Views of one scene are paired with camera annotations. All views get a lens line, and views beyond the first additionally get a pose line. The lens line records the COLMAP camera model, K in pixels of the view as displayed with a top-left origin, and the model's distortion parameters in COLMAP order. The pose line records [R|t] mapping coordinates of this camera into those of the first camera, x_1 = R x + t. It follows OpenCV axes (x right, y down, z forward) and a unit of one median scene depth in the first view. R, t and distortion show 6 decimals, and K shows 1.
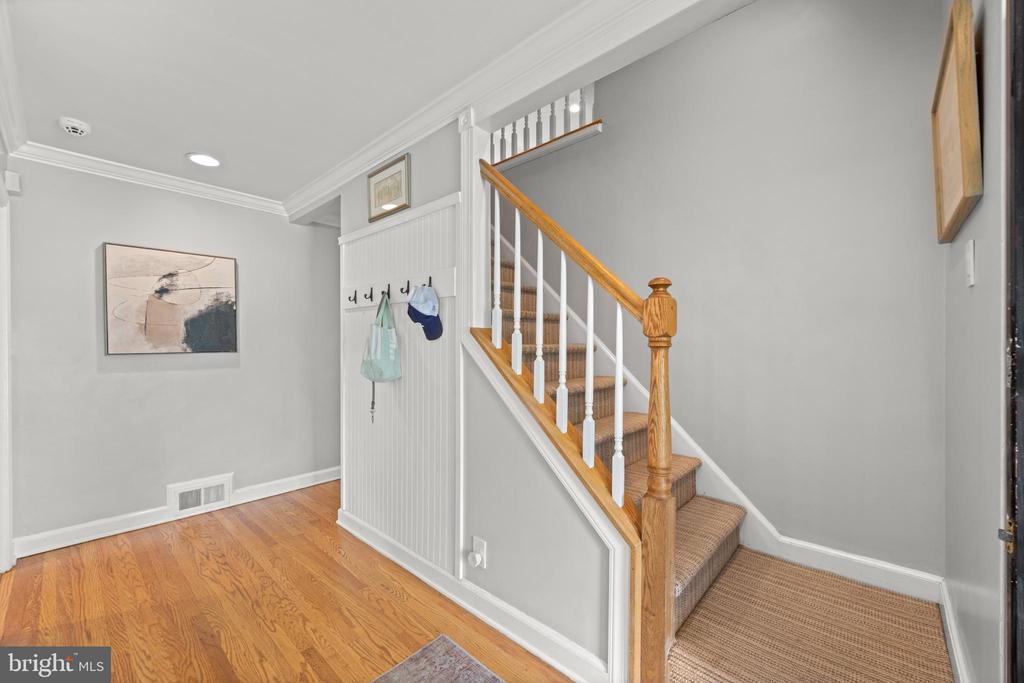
lens RADIAL K [[409.3, 0, 510.7], [0, 409.3, 344.4], [0, 0, 1]] dist [-0.000671, -0.000066]
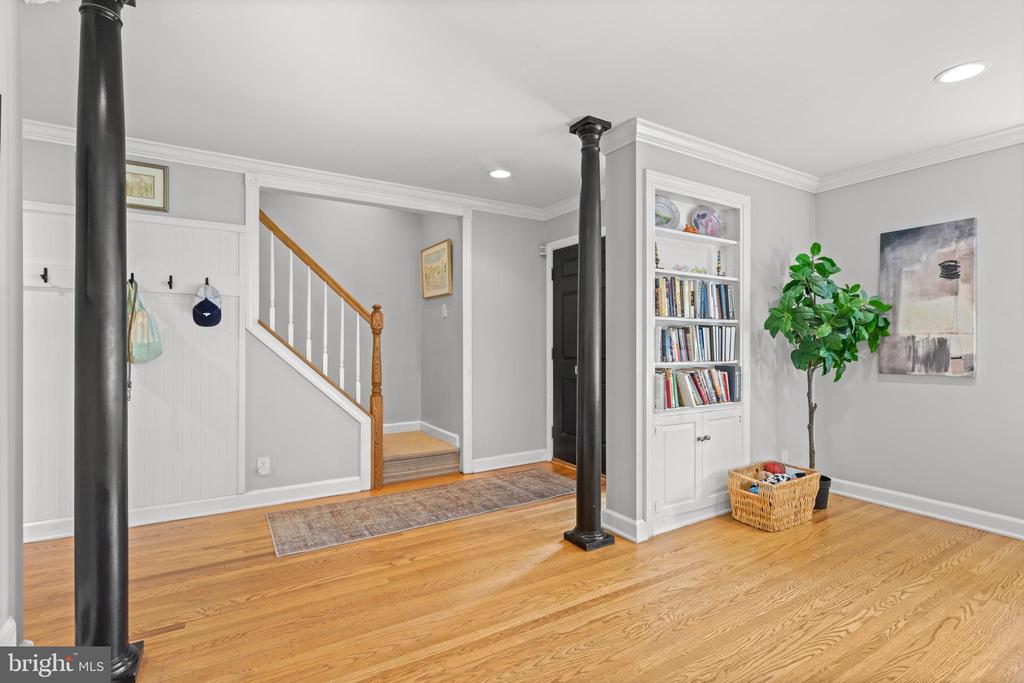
lens RADIAL K [[476.2, 0, 512.0], [0, 476.2, 341.5], [0, 0, 1]] dist [0.000051, -0.000011]
pose [[0.260692, 0.006051, 0.965403, -1.532013], [0.001202, 0.999978, -0.006592, 0.052927], [-0.965421, 0.002879, 0.260679, -0.359778]]
